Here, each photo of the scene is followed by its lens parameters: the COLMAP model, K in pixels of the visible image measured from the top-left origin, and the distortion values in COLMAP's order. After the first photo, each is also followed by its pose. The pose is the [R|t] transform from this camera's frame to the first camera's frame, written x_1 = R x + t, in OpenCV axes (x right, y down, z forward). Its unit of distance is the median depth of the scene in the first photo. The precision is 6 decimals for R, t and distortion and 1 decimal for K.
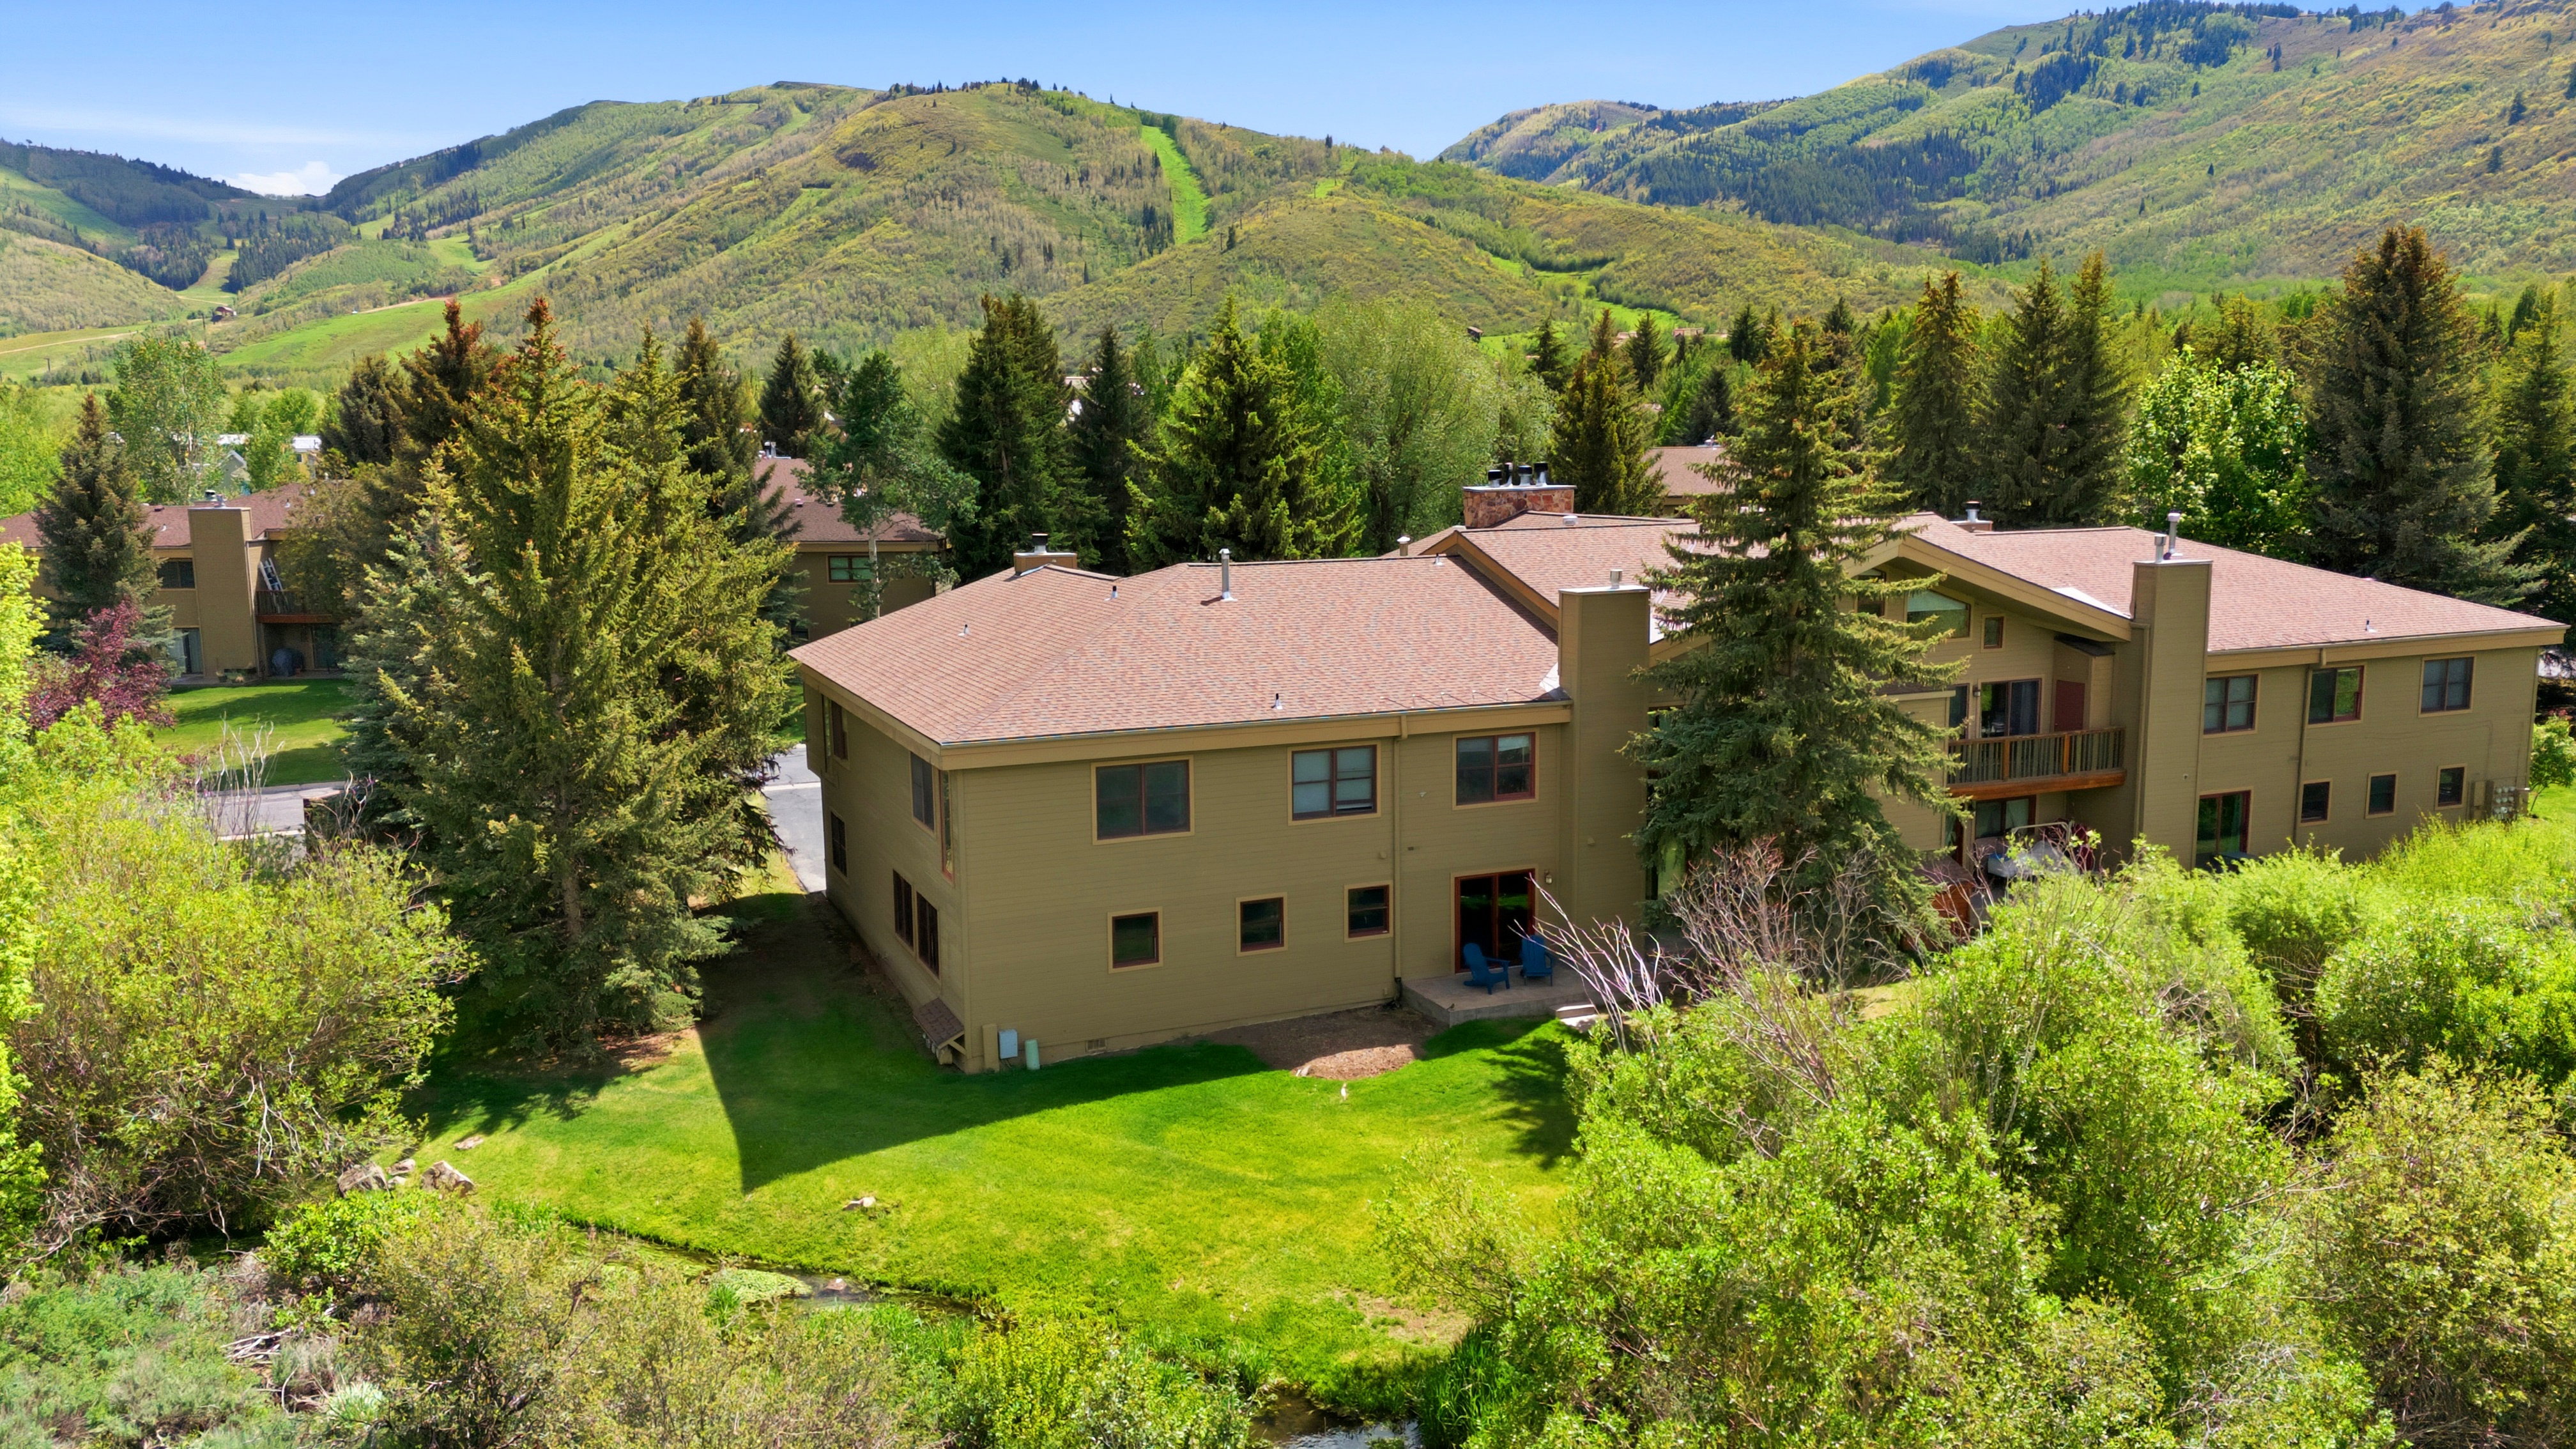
lens RADIAL K [[1876.9, 0, 1294.9], [0, 1876.9, 707.1], [0, 0, 1]] dist [0.062912, -0.066933]
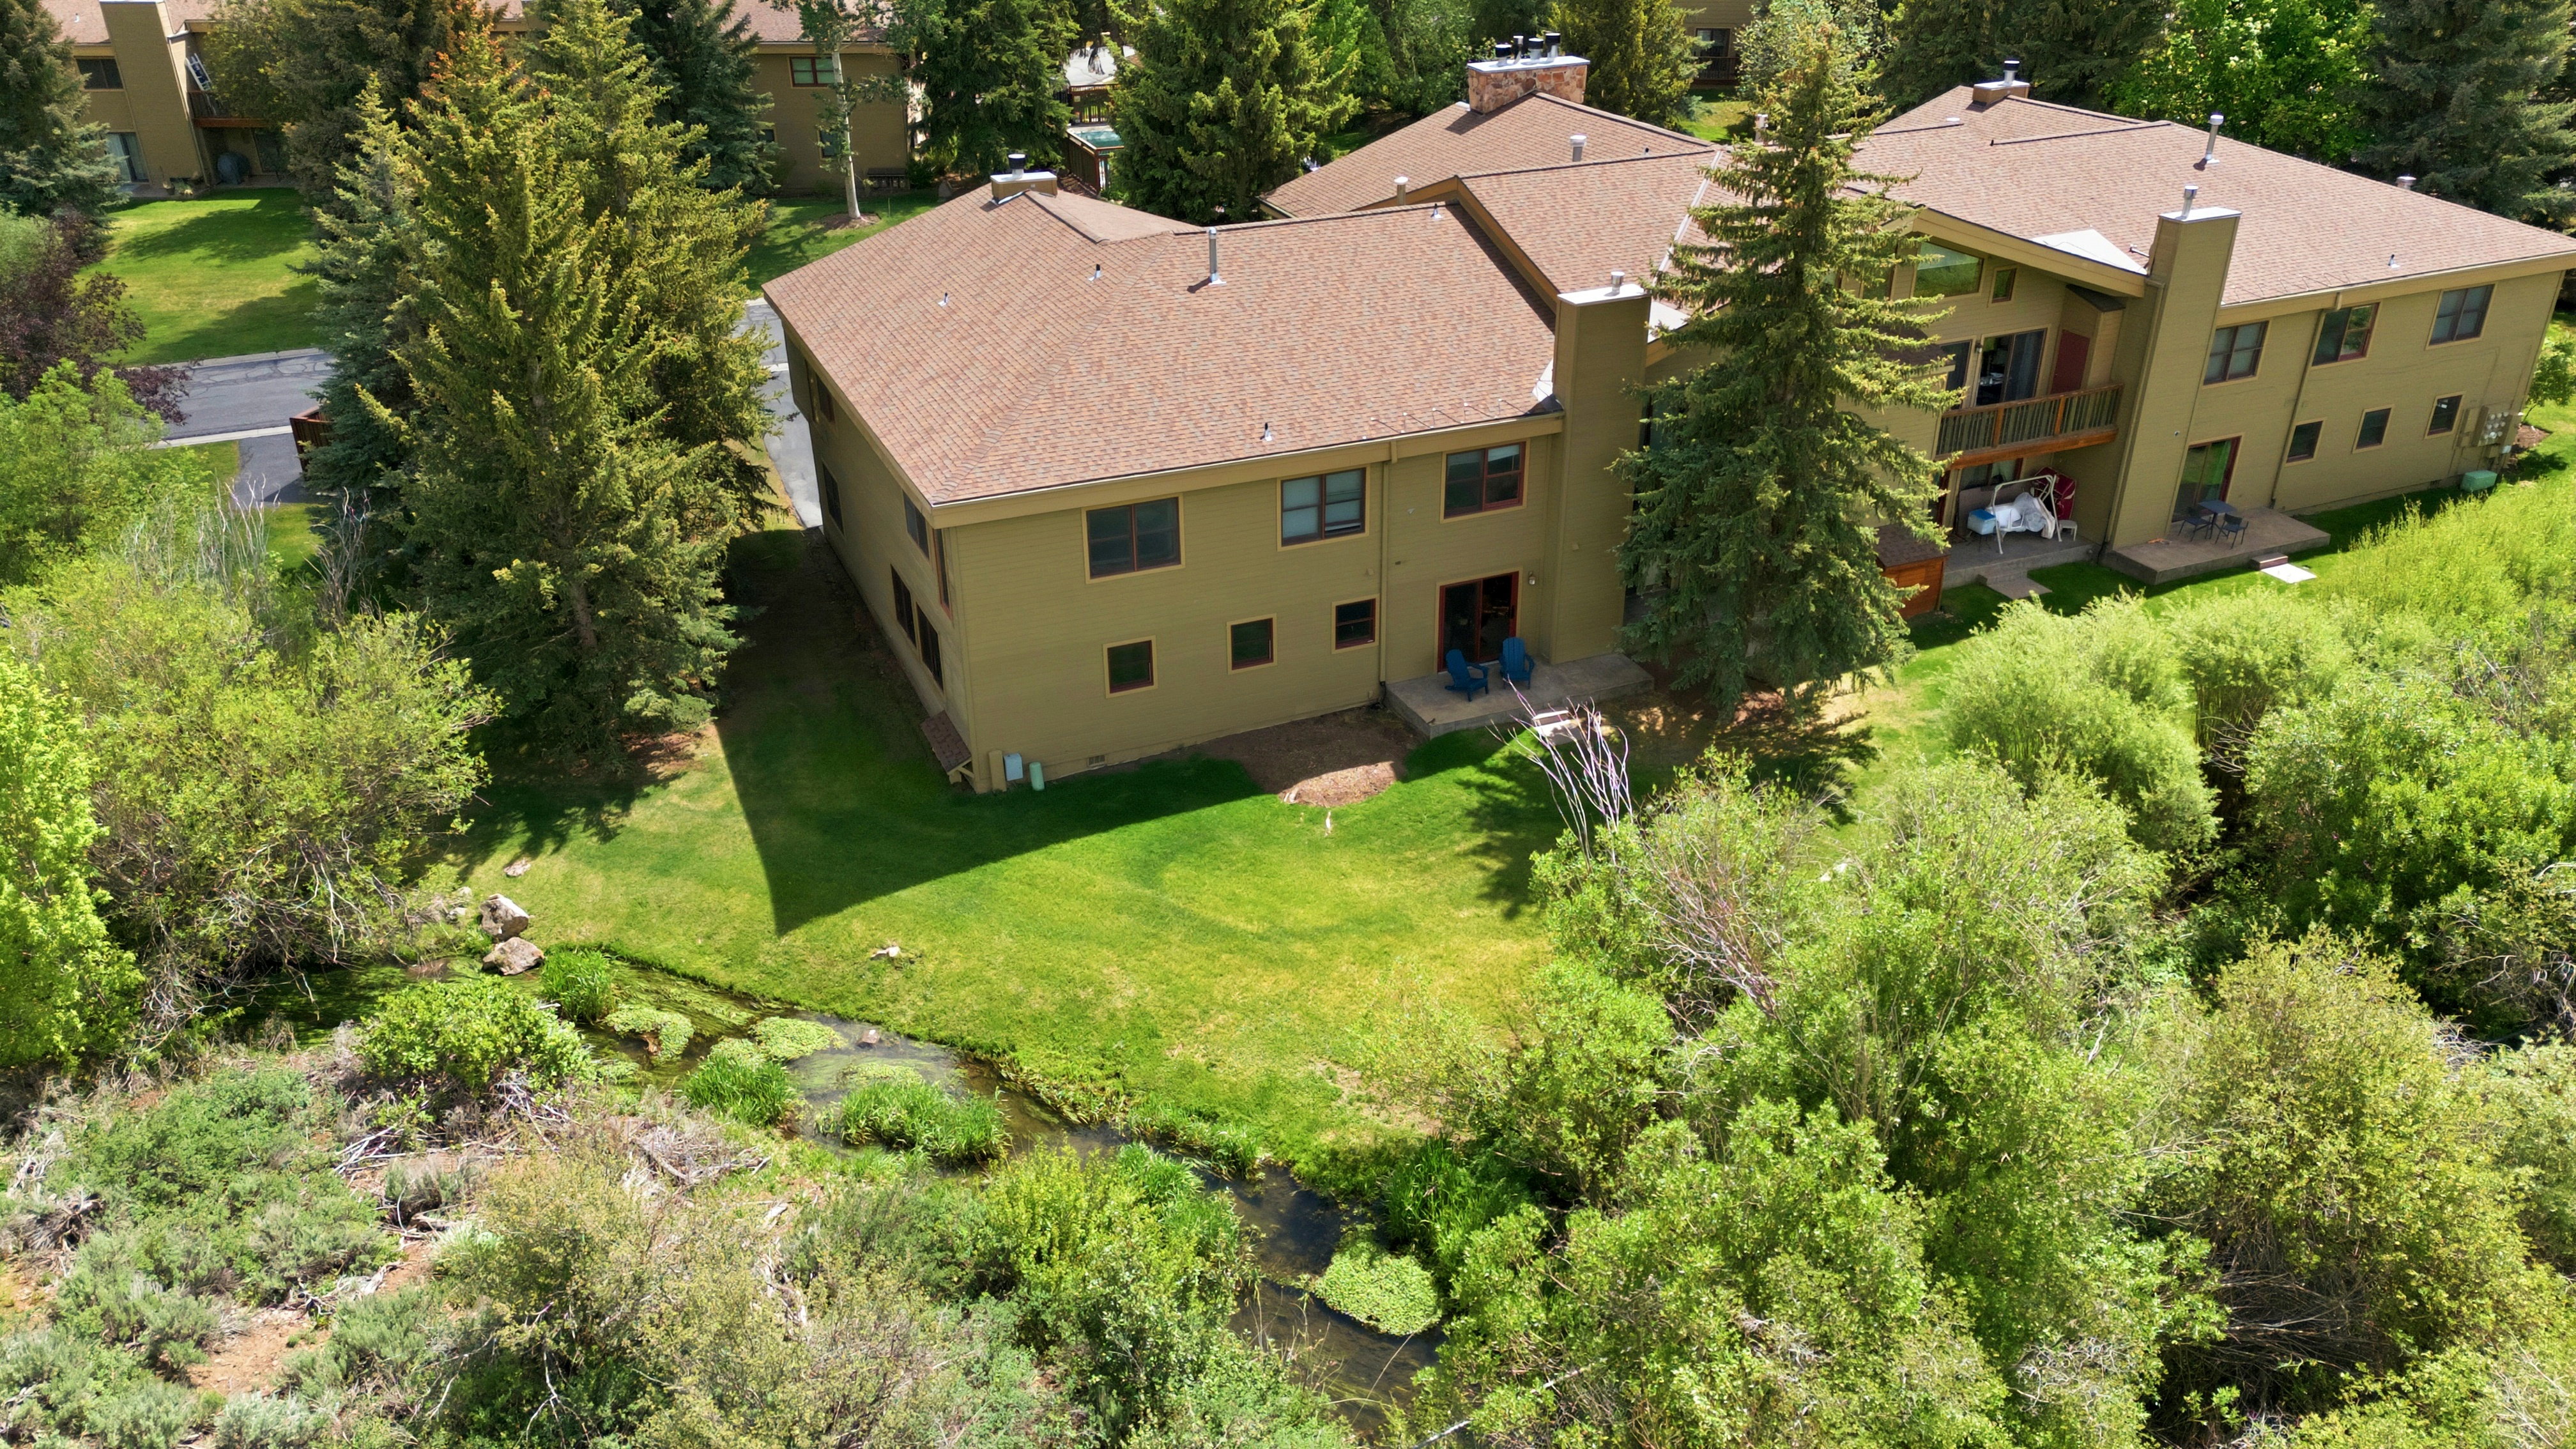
lens RADIAL K [[1876.9, 0, 1296.9], [0, 1876.9, 729.6], [0, 0, 1]] dist [0.062912, -0.066933]
pose [[0.999988, 0.003351, 0.003625, 0.003579], [-0.004351, 0.945142, 0.326631, -0.180923], [-0.002331, -0.326643, 0.945145, 0.006060]]
